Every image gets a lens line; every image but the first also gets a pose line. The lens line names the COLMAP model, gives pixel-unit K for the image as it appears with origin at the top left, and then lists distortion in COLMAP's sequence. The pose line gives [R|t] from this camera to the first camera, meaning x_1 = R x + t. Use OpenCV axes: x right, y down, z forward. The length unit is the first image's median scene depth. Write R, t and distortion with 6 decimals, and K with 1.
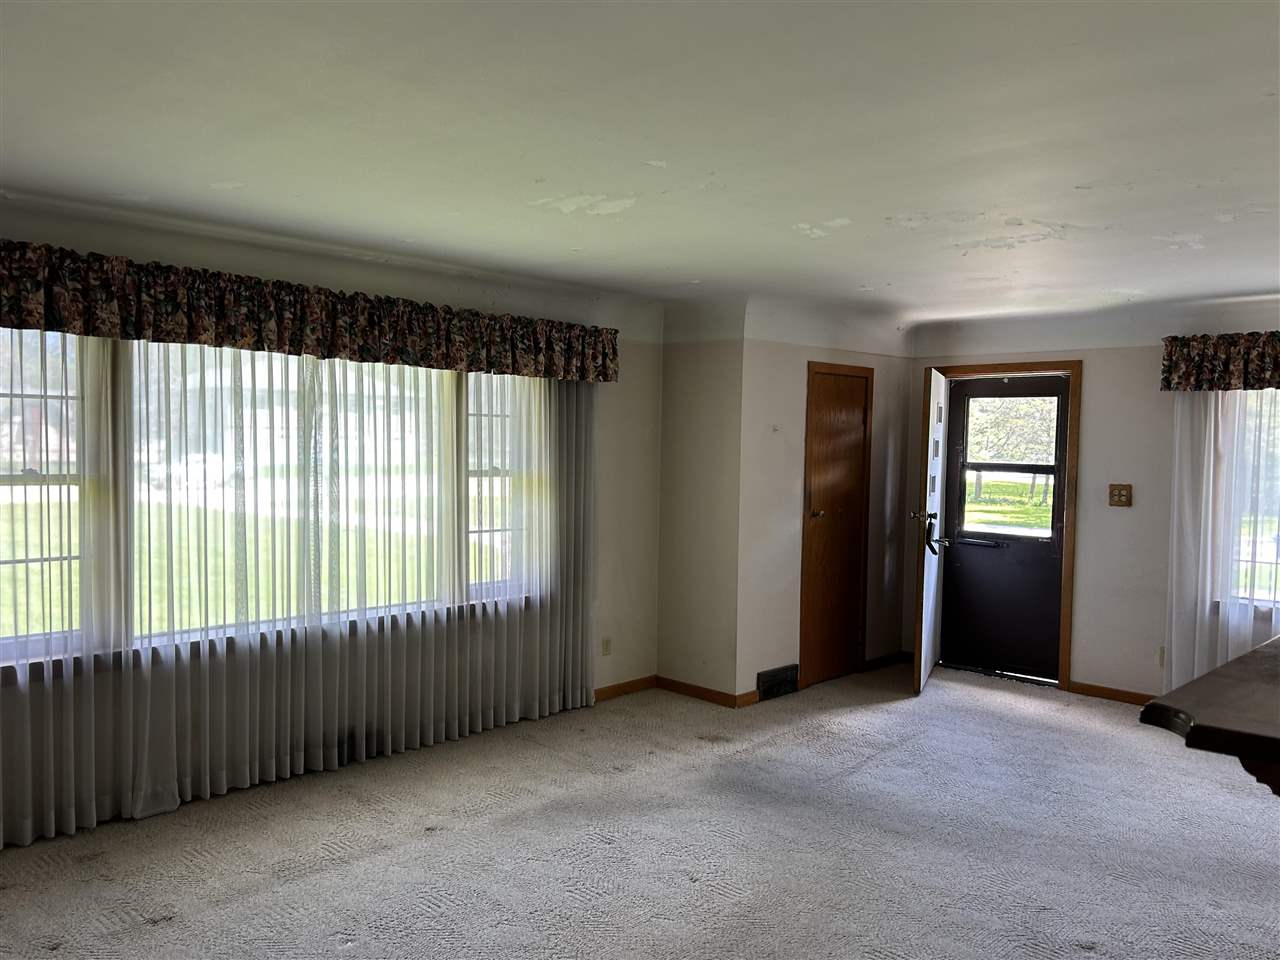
lens RADIAL K [[1007.4, 0, 640.0], [0, 1007.4, 480.0], [0, 0, 1]] dist [0.002188, 0.002748]
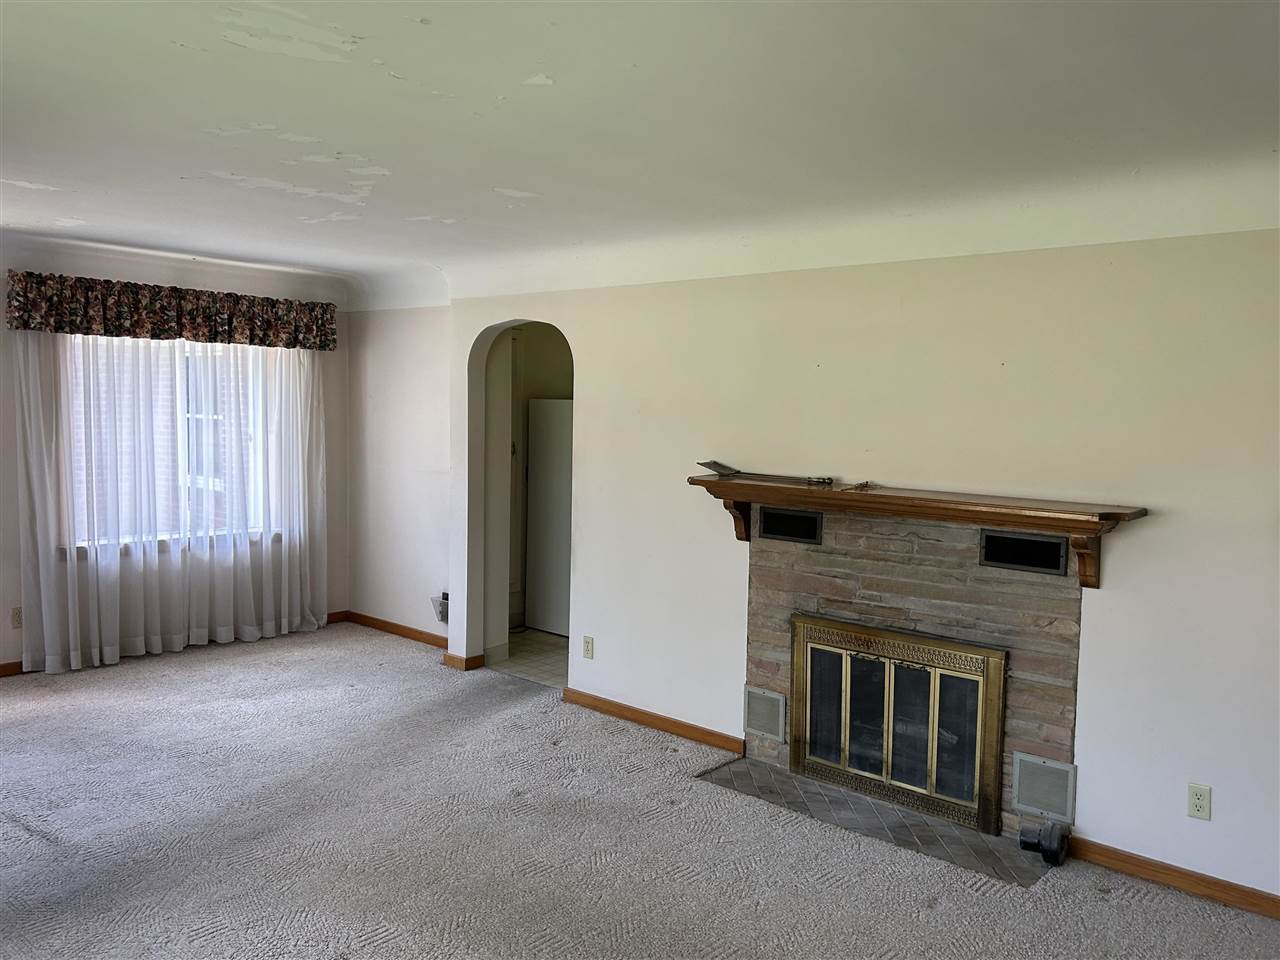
lens RADIAL K [[1007.4, 0, 640.0], [0, 1007.4, 480.0], [0, 0, 1]] dist [0.002188, 0.002748]
pose [[-0.050662, -0.093236, 0.994354, -0.452884], [0.018461, 0.995375, 0.094273, -0.030116], [-0.998545, 0.023133, -0.048706, 0.507328]]
